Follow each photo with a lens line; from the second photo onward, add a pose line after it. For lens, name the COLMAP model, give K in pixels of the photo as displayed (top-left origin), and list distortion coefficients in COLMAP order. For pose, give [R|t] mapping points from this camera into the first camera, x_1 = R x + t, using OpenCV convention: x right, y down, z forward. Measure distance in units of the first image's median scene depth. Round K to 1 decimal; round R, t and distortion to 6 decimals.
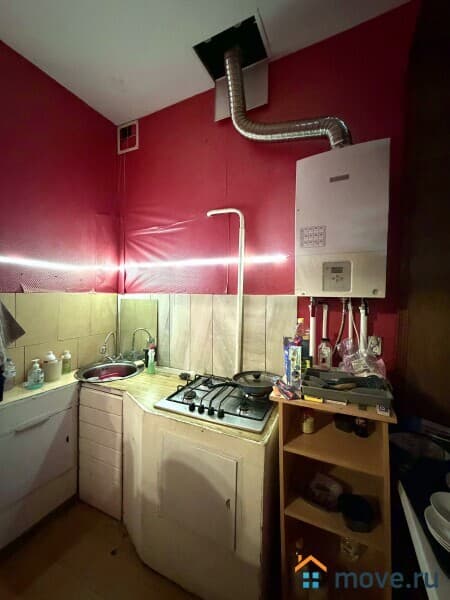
lens RADIAL K [[238.3, 0, 227.1], [0, 238.3, 298.5], [0, 0, 1]] dist [-0.003636, -0.000432]
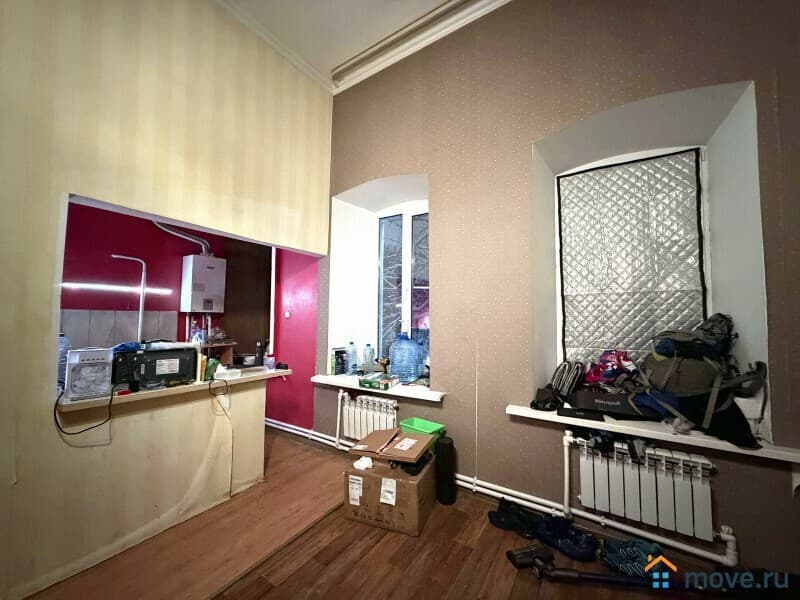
lens RADIAL K [[317.7, 0, 398.8], [0, 317.7, 294.7], [0, 0, 1]] dist [-0.003636, -0.000432]
pose [[0.142496, 0.057825, 0.988105, -2.009191], [0.015713, 0.998034, -0.060672, 0.035548], [-0.989671, 0.024172, 0.141308, -1.181185]]
